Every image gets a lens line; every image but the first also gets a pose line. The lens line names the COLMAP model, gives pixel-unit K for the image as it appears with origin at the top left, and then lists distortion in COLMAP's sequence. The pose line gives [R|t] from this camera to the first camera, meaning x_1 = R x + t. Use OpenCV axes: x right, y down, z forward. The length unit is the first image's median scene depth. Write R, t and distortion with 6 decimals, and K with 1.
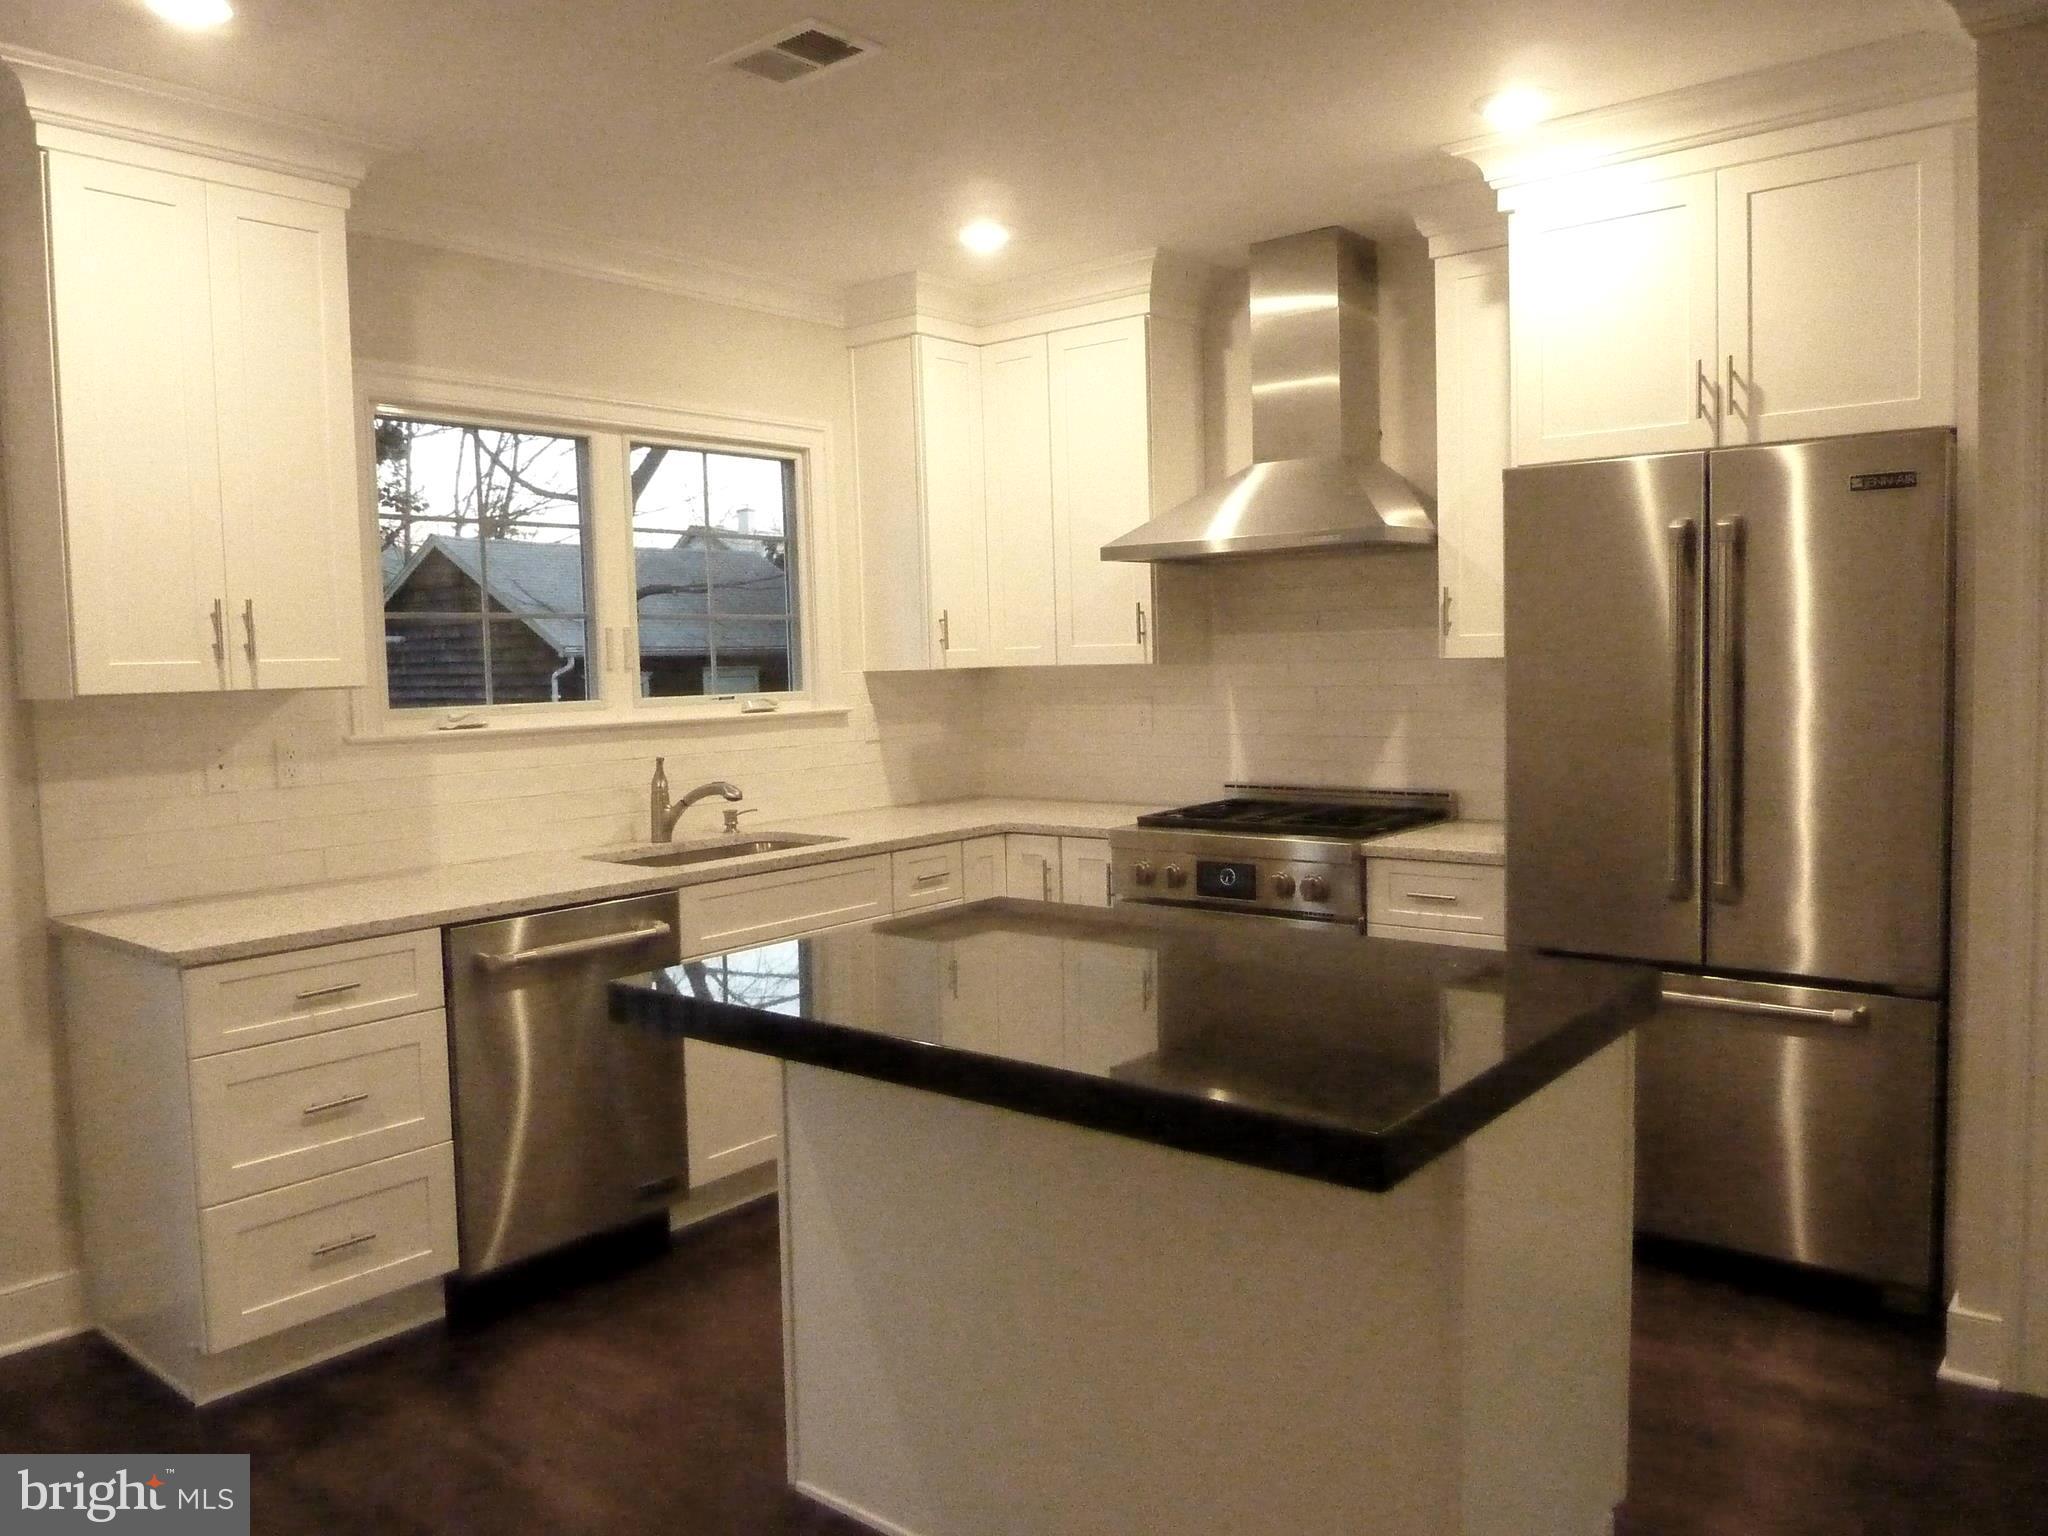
lens RADIAL K [[1513.8, 0, 1016.5], [0, 1513.8, 757.3], [0, 0, 1]] dist [-0.024634, -0.008766]
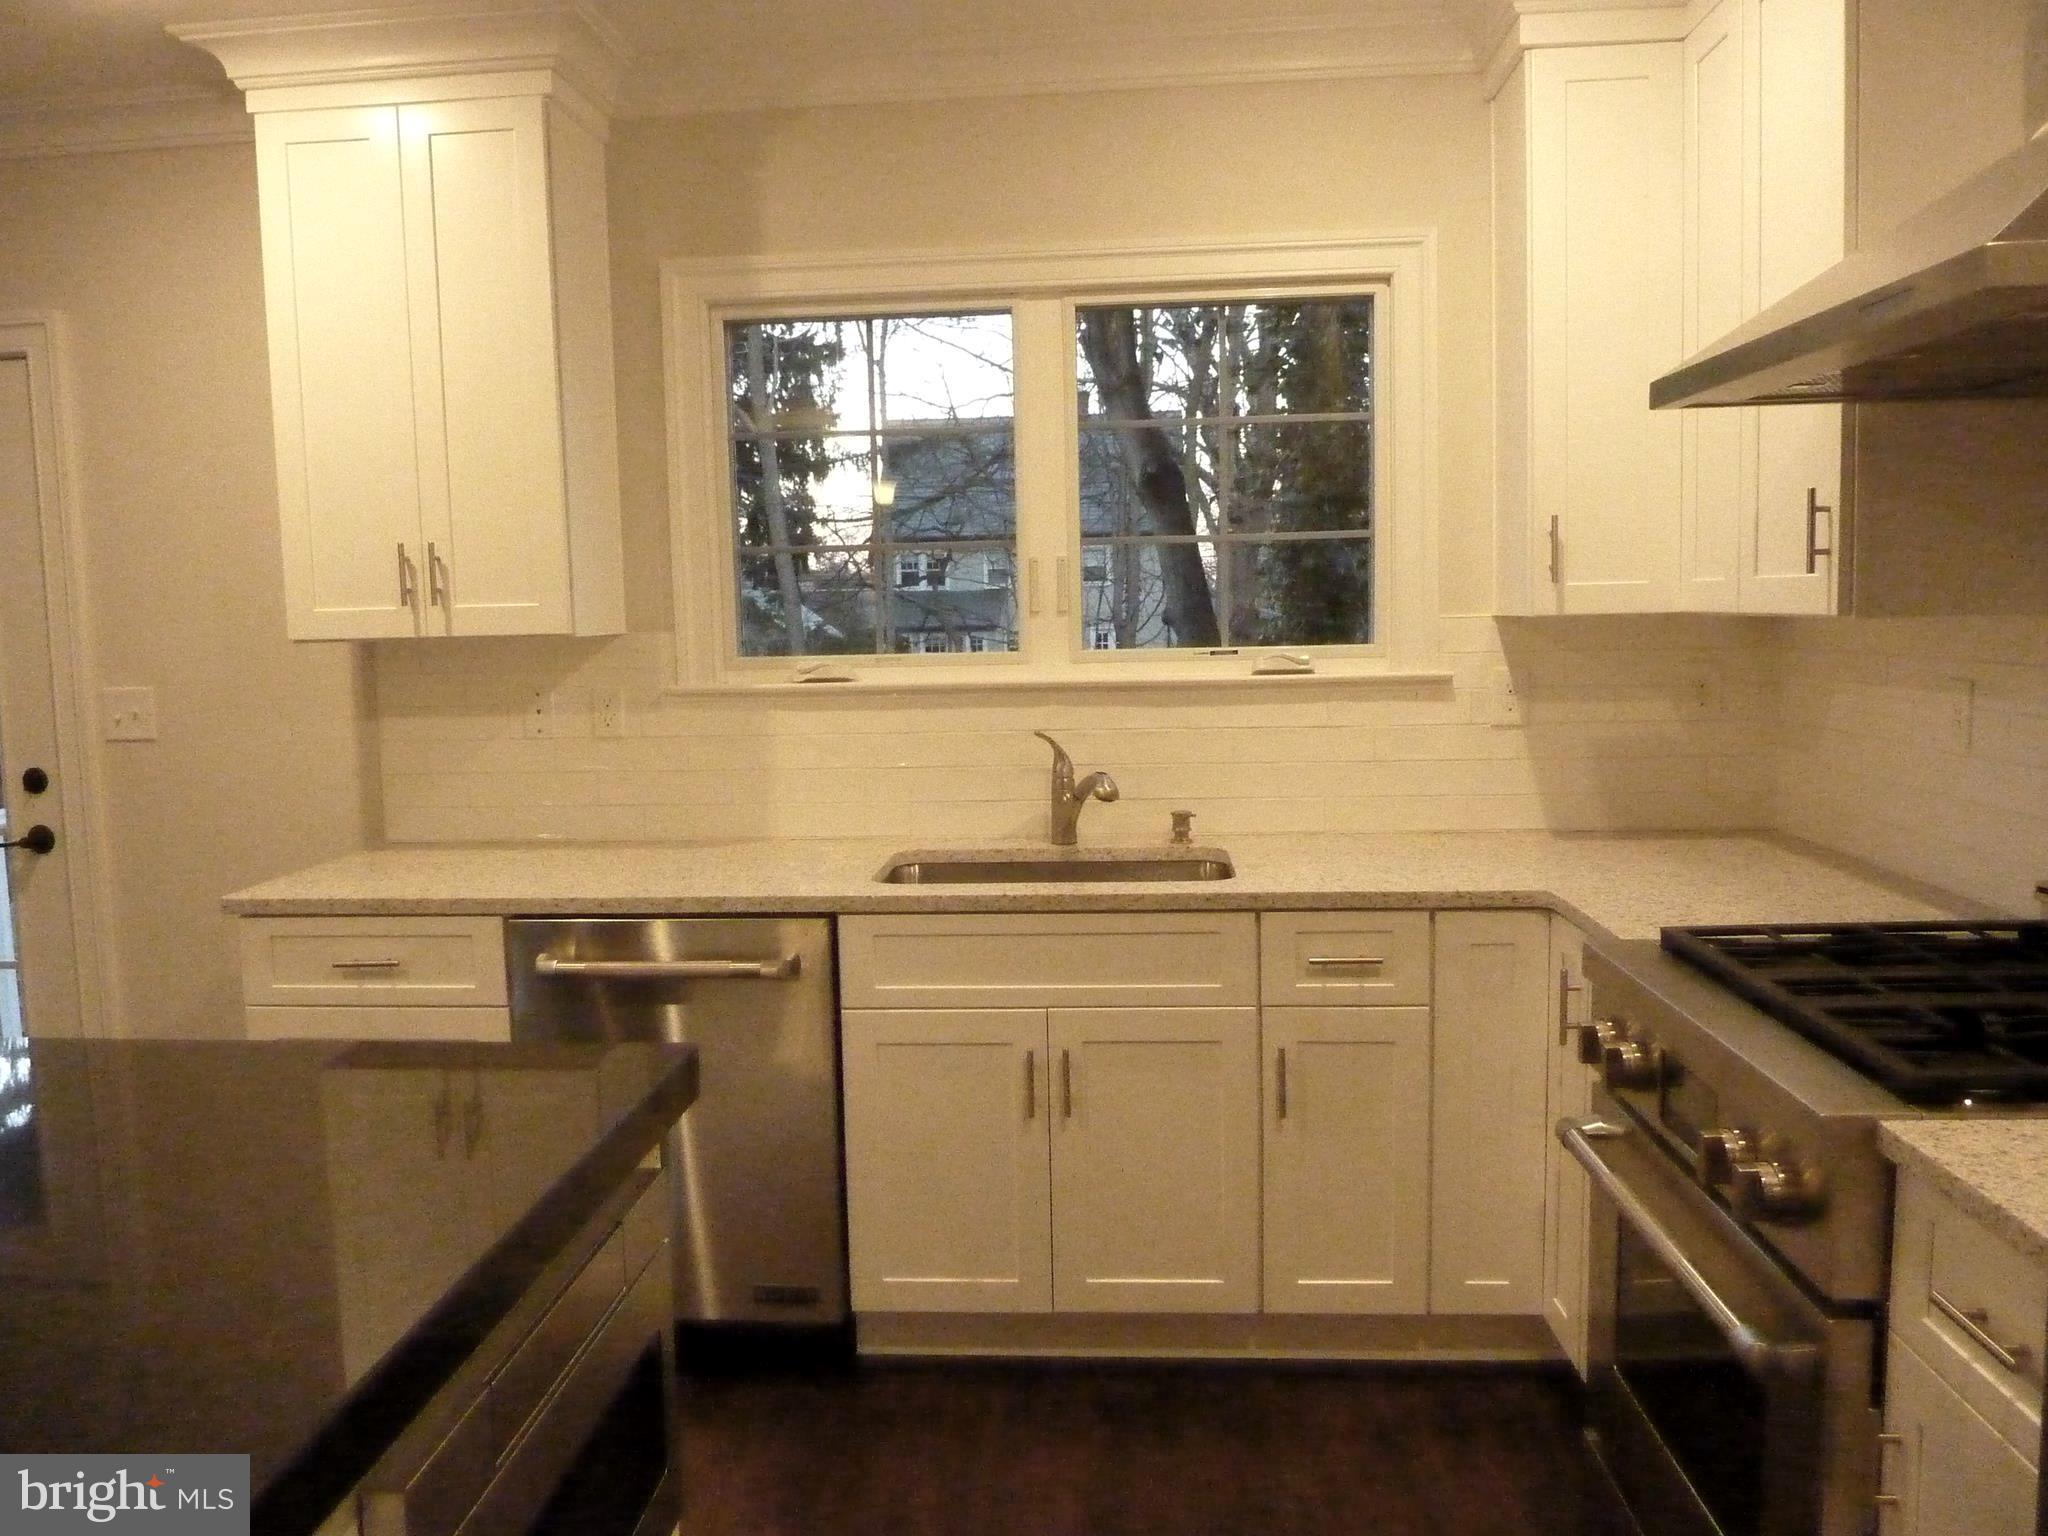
lens RADIAL K [[1513.8, 0, 1016.5], [0, 1513.8, 757.3], [0, 0, 1]] dist [-0.024634, -0.008766]
pose [[0.568741, 0.093820, -0.817148, 0.354409], [-0.046316, 0.995550, 0.082067, -0.046248], [0.821211, -0.008828, 0.570556, 0.541673]]
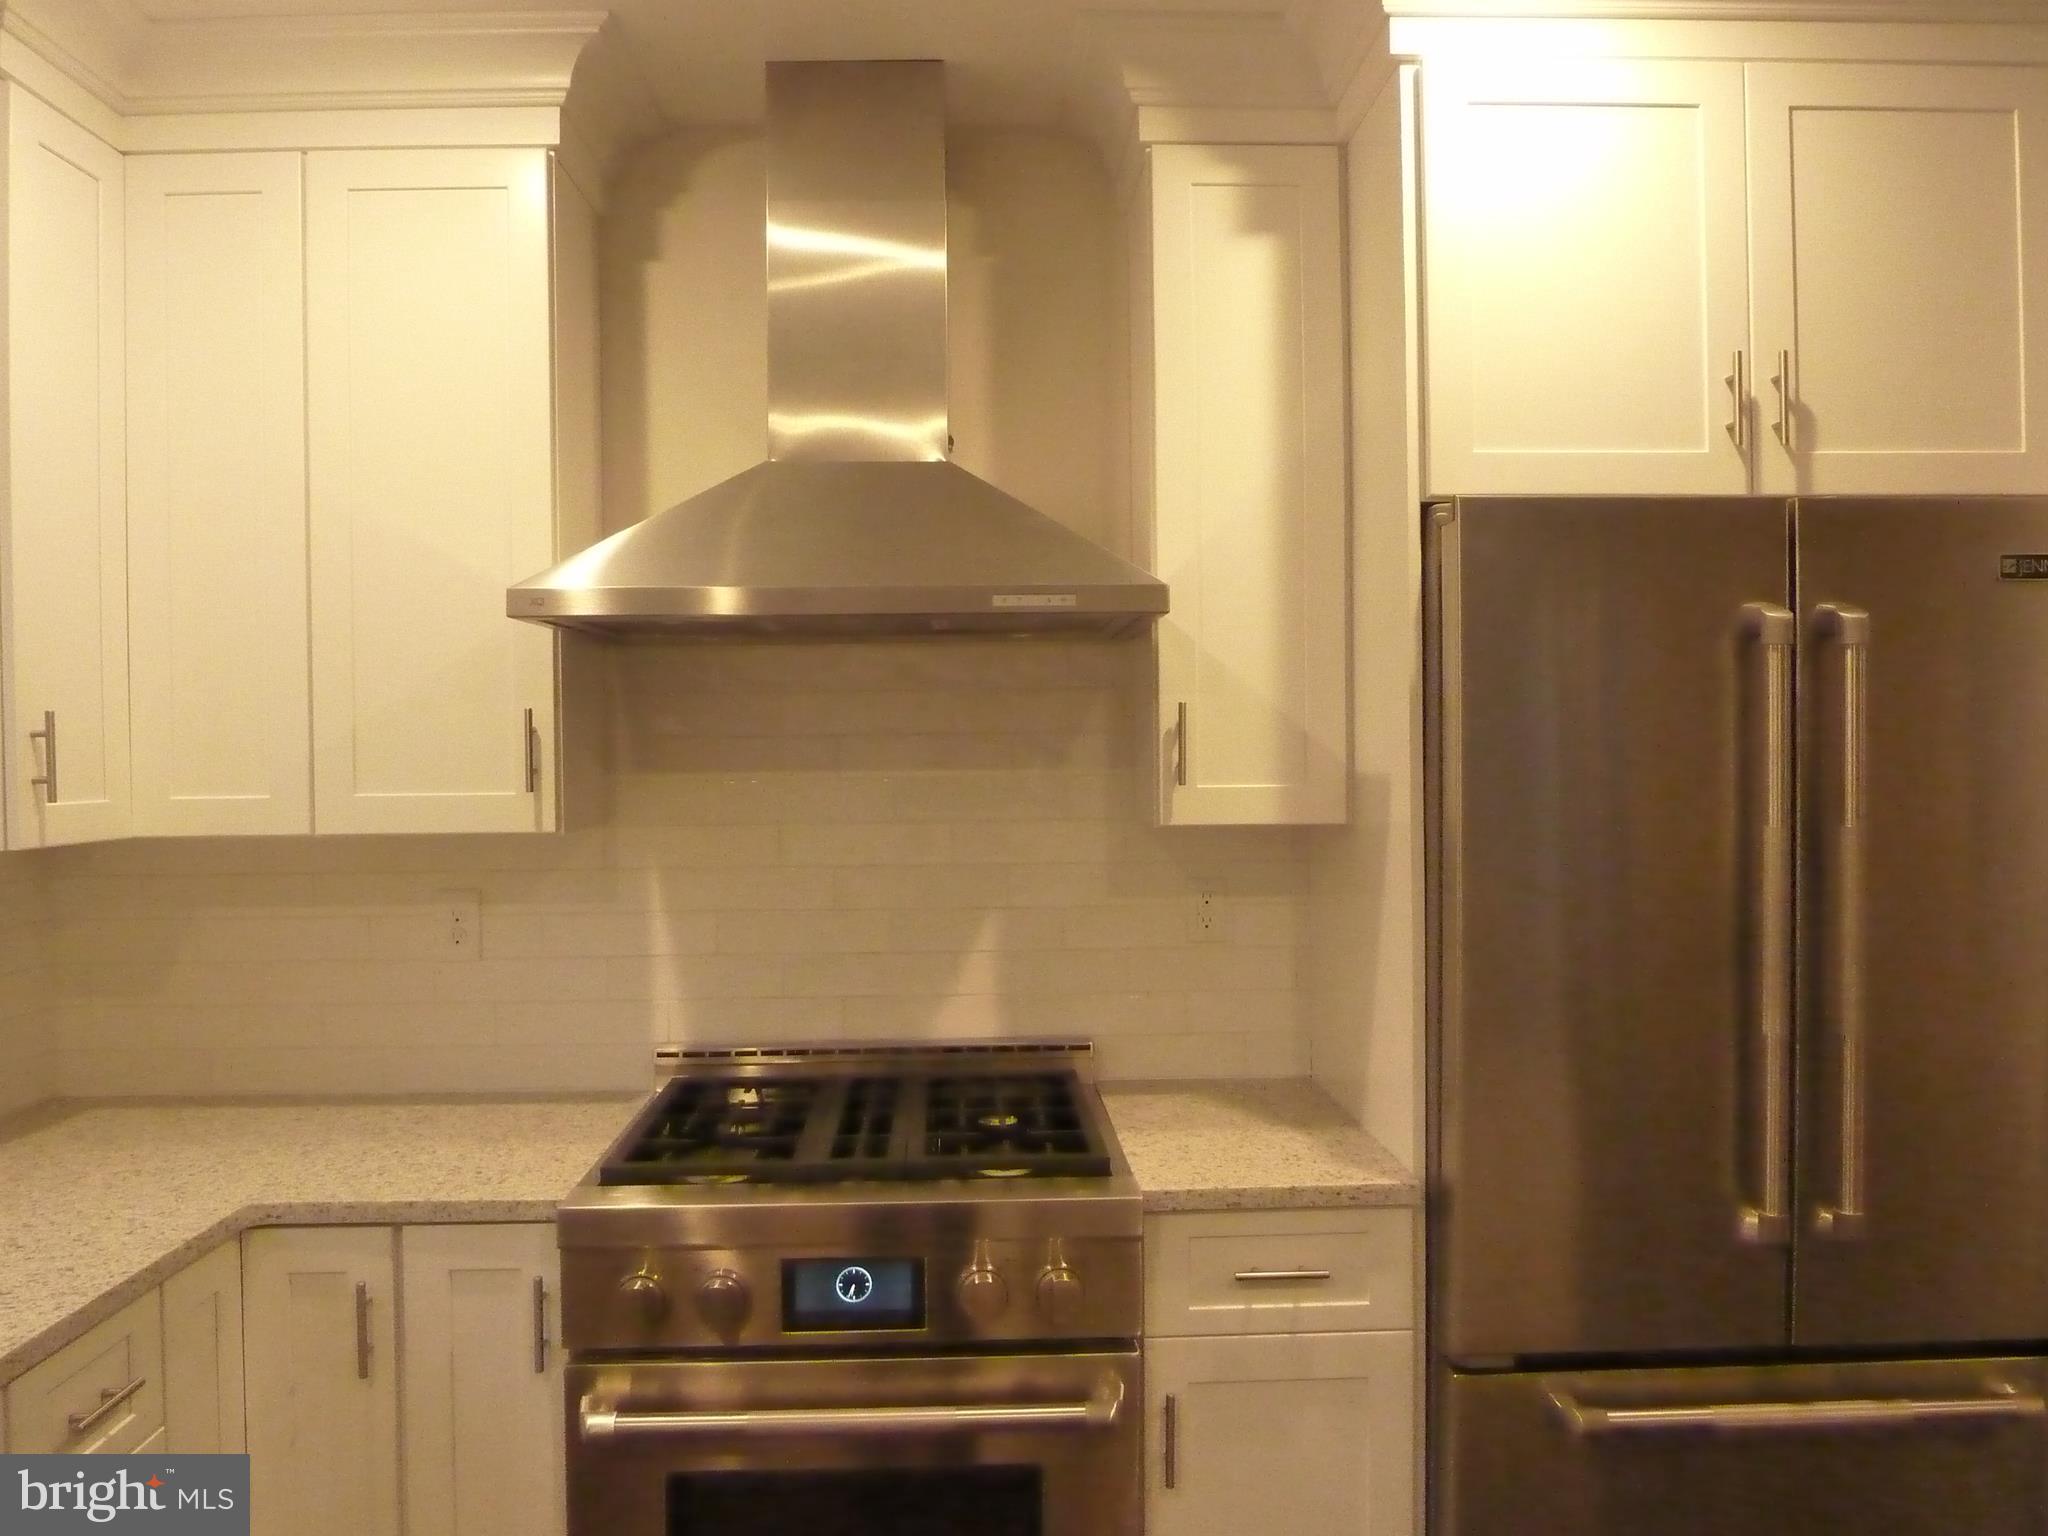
lens RADIAL K [[1513.8, 0, 1016.5], [0, 1513.8, 757.3], [0, 0, 1]] dist [-0.024634, -0.008766]
pose [[0.761858, 0.015041, 0.647570, -0.124504], [0.035986, 0.997204, -0.065499, -0.051148], [-0.646744, 0.073205, 0.759186, 0.547961]]
